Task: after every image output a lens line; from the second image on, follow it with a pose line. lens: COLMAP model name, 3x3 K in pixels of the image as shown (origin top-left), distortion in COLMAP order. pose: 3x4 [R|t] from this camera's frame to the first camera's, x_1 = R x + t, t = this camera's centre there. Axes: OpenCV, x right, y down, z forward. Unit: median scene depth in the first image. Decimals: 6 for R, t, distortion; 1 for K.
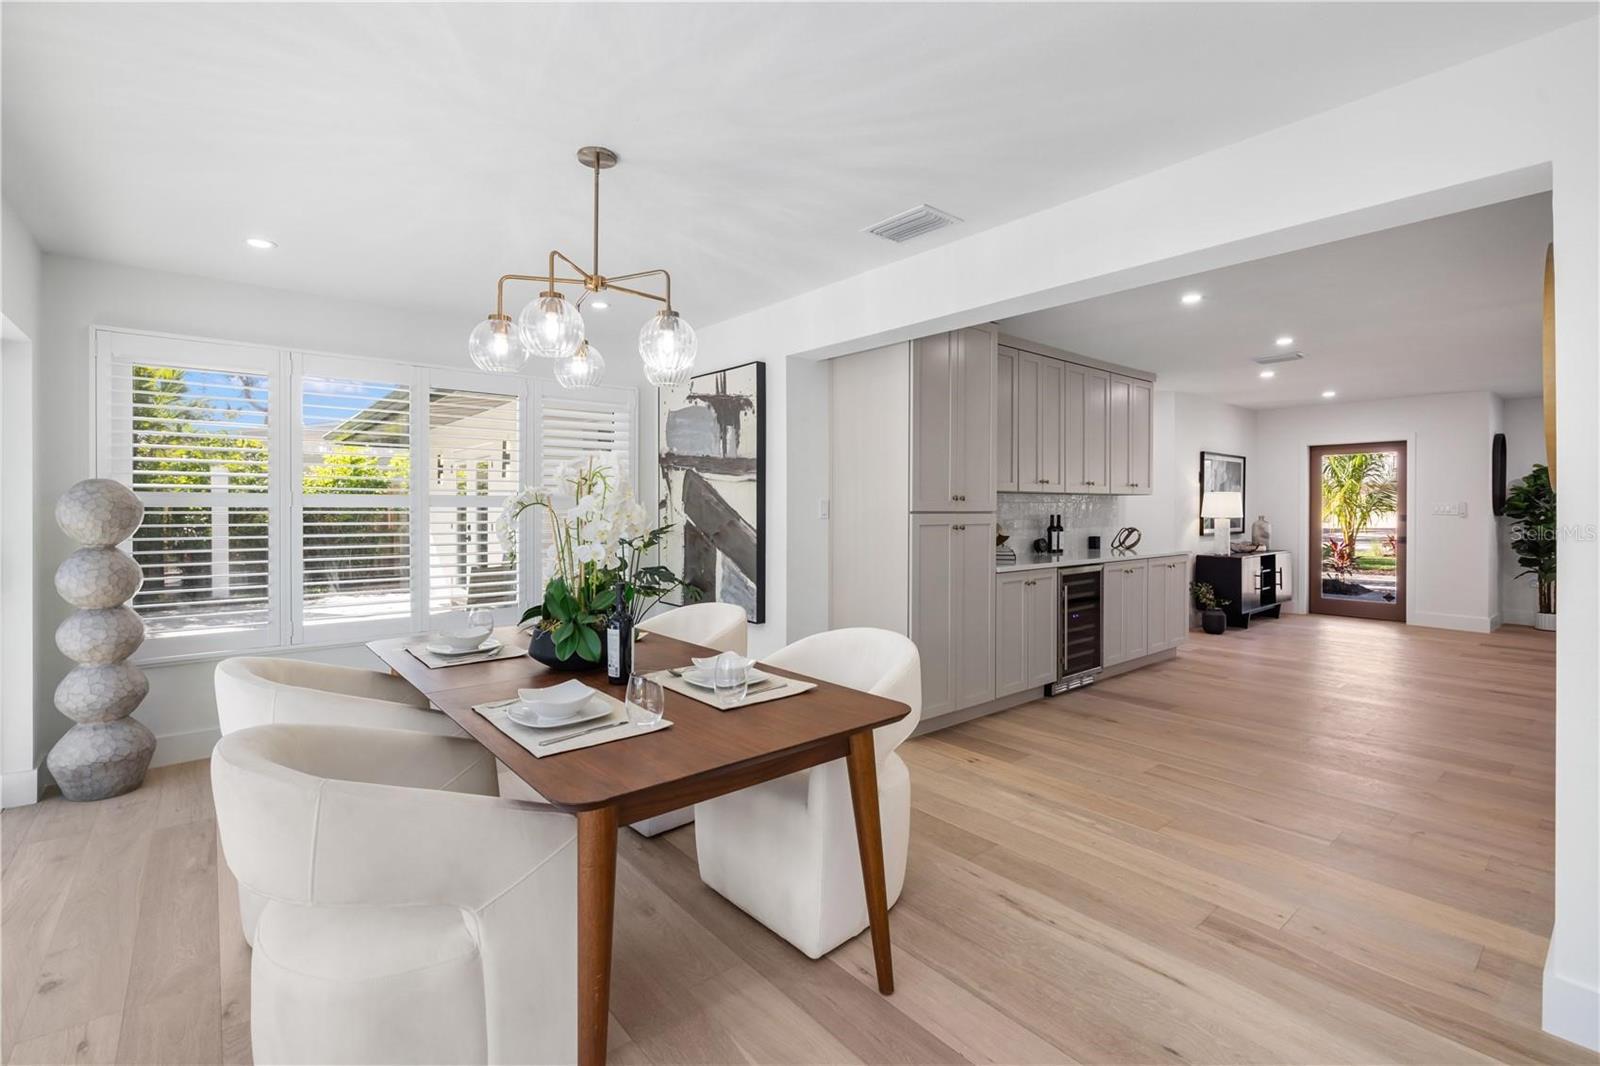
lens RADIAL K [[715.3, 0, 800.9], [0, 715.3, 511.5], [0, 0, 1]] dist [-0.001353, -0.000156]
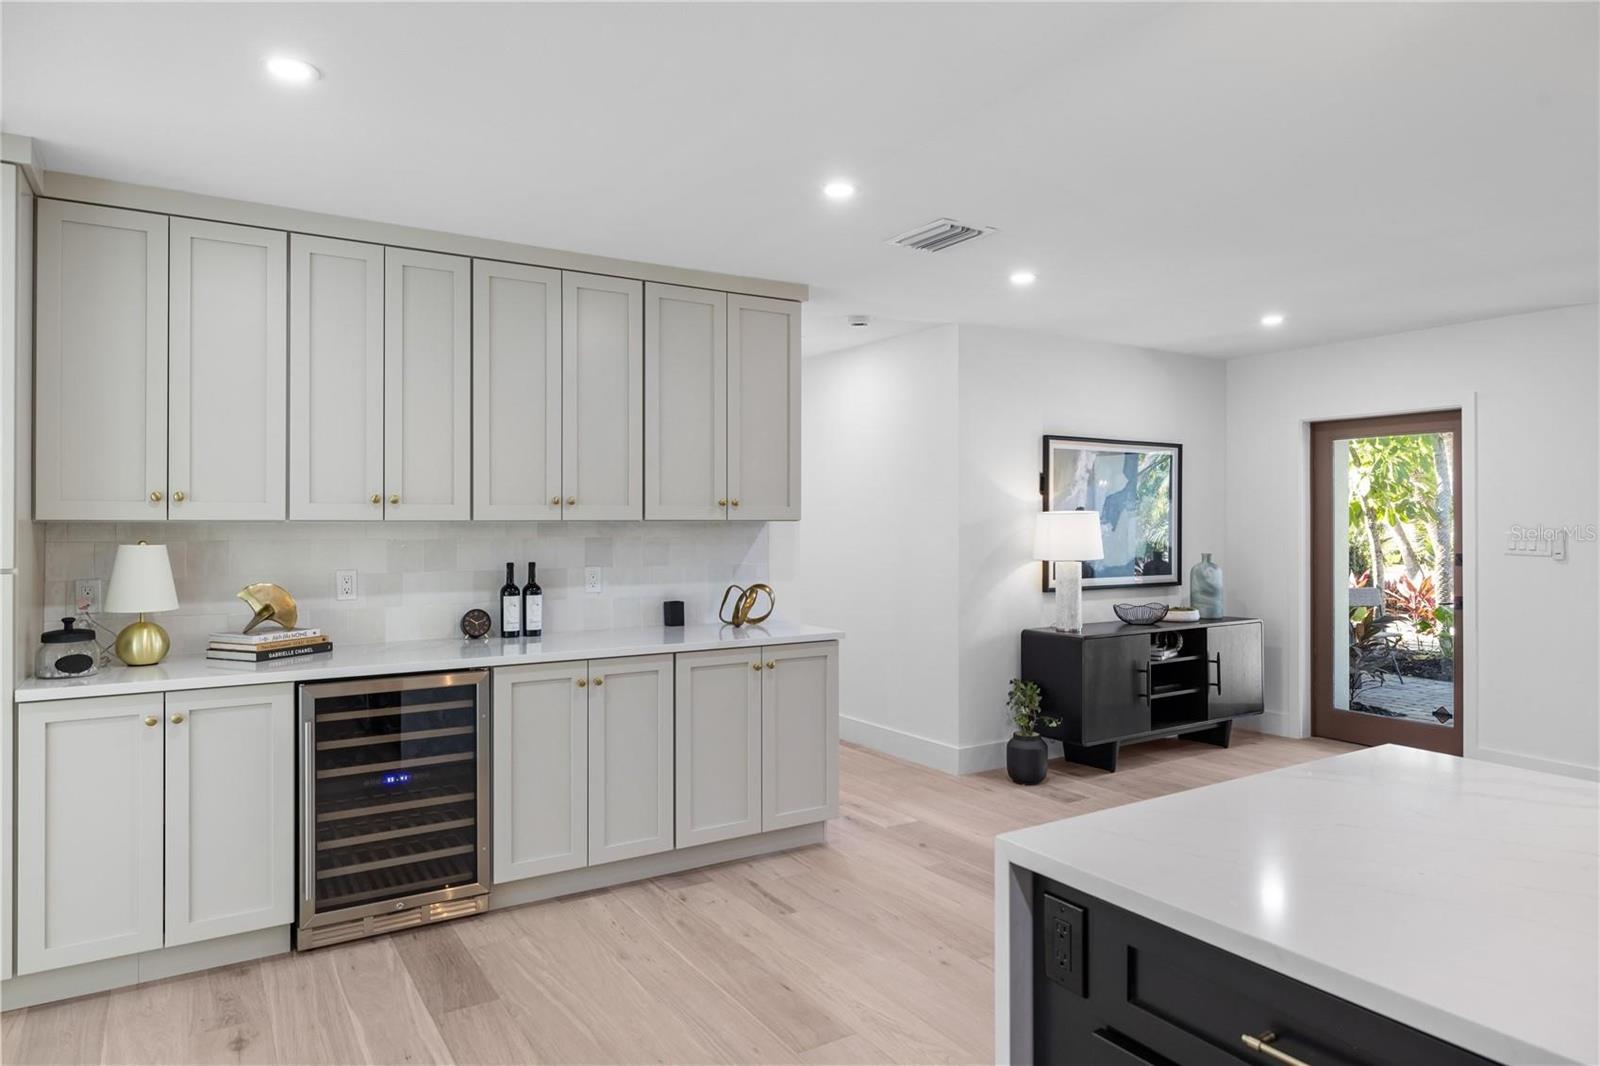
lens RADIAL K [[984.2, 0, 805.1], [0, 984.2, 520.2], [0, 0, 1]] dist [-0.002671, 0.000163]
pose [[0.990891, -0.001241, -0.134661, 0.495747], [0.000339, 0.999977, -0.006722, -0.015743], [0.134666, 0.006616, 0.990869, 0.252599]]
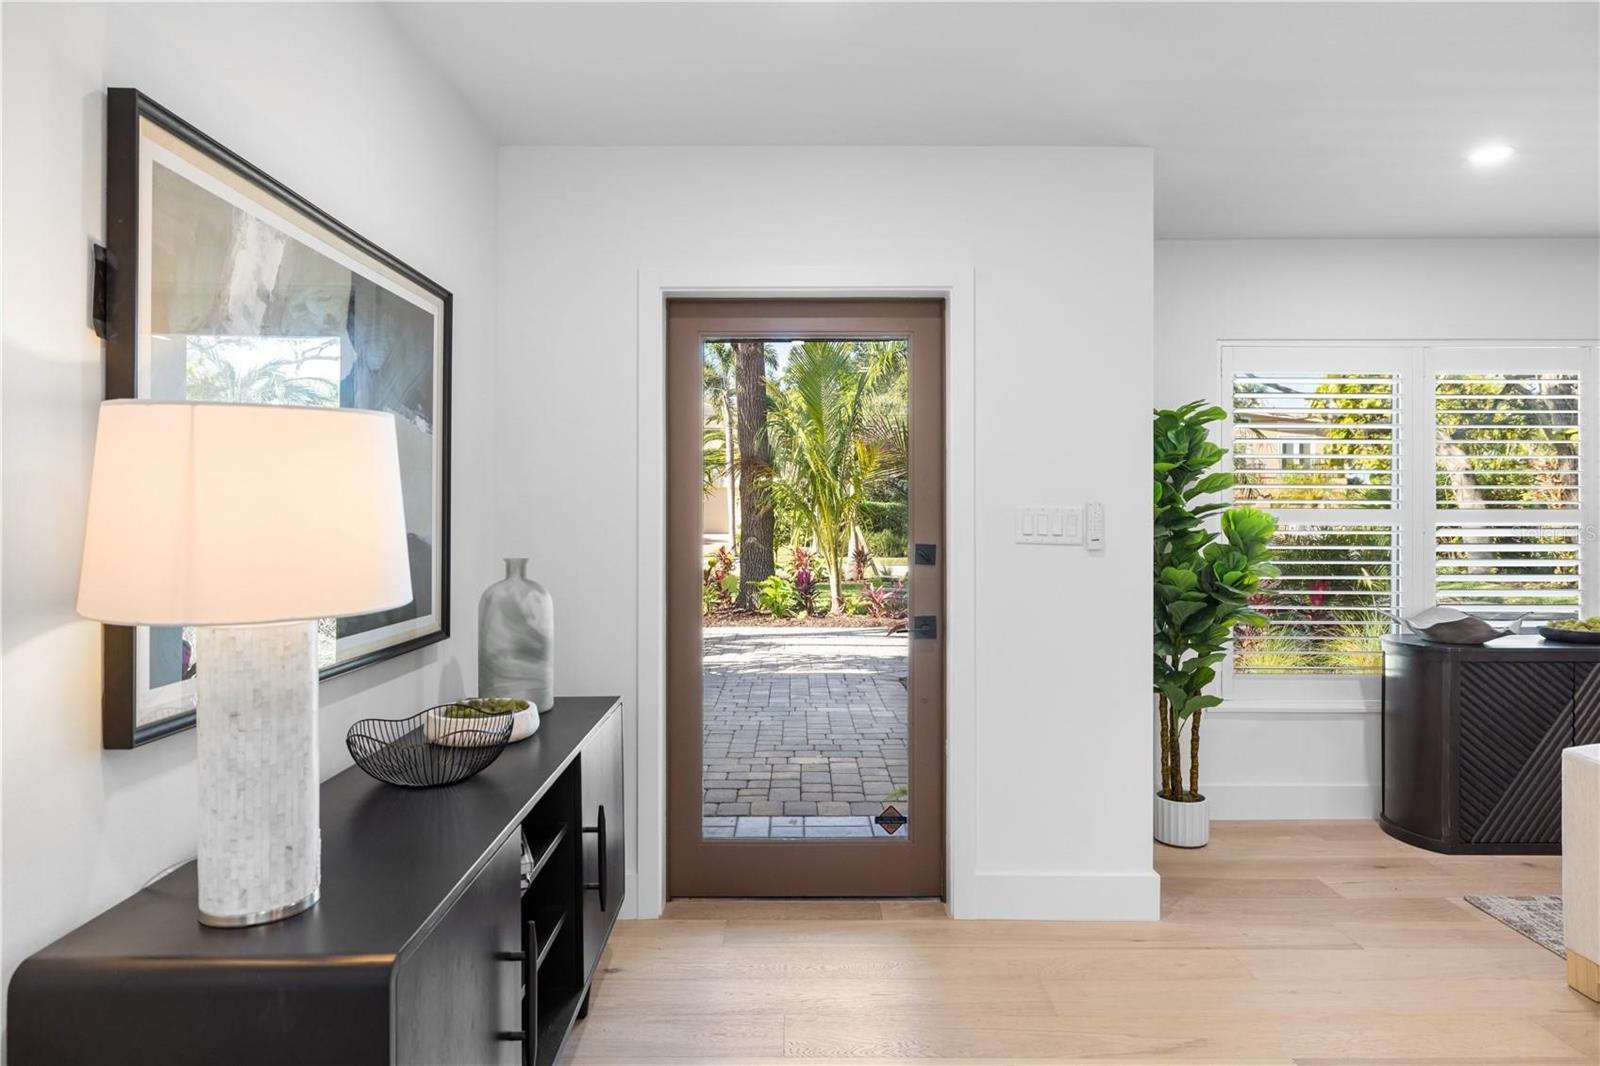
lens RADIAL K [[952.2, 0, 808.5], [0, 952.2, 527.3], [0, 0, 1]] dist [-0.006403, -0.000929]
pose [[0.640612, -0.006478, 0.767837, 0.525651], [0.005470, 0.999978, 0.003873, -0.005030], [-0.767845, 0.001719, 0.640633, 0.819445]]
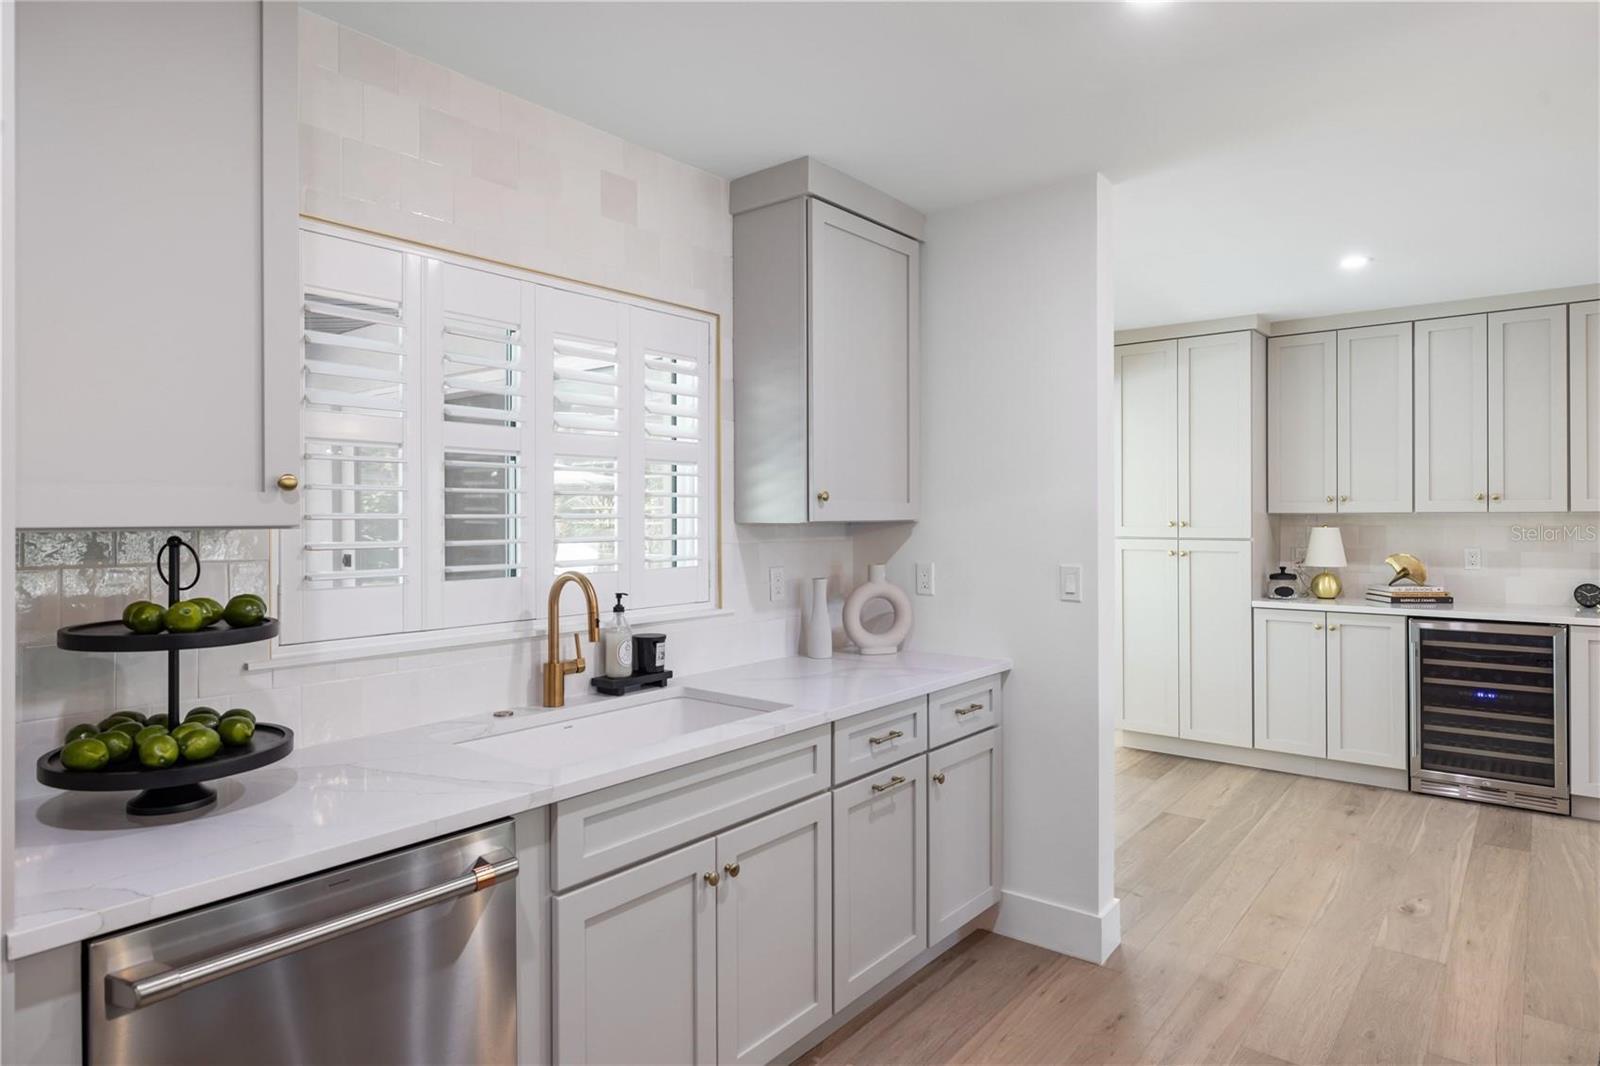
lens RADIAL K [[913.0, 0, 799.0], [0, 913.0, 516.7], [0, 0, 1]] dist [-0.002790, -0.001051]
pose [[0.184465, -0.001045, -0.982839, 0.741721], [0.000760, 0.999999, -0.000921, -0.015622], [0.982839, -0.000577, 0.184465, 0.132127]]
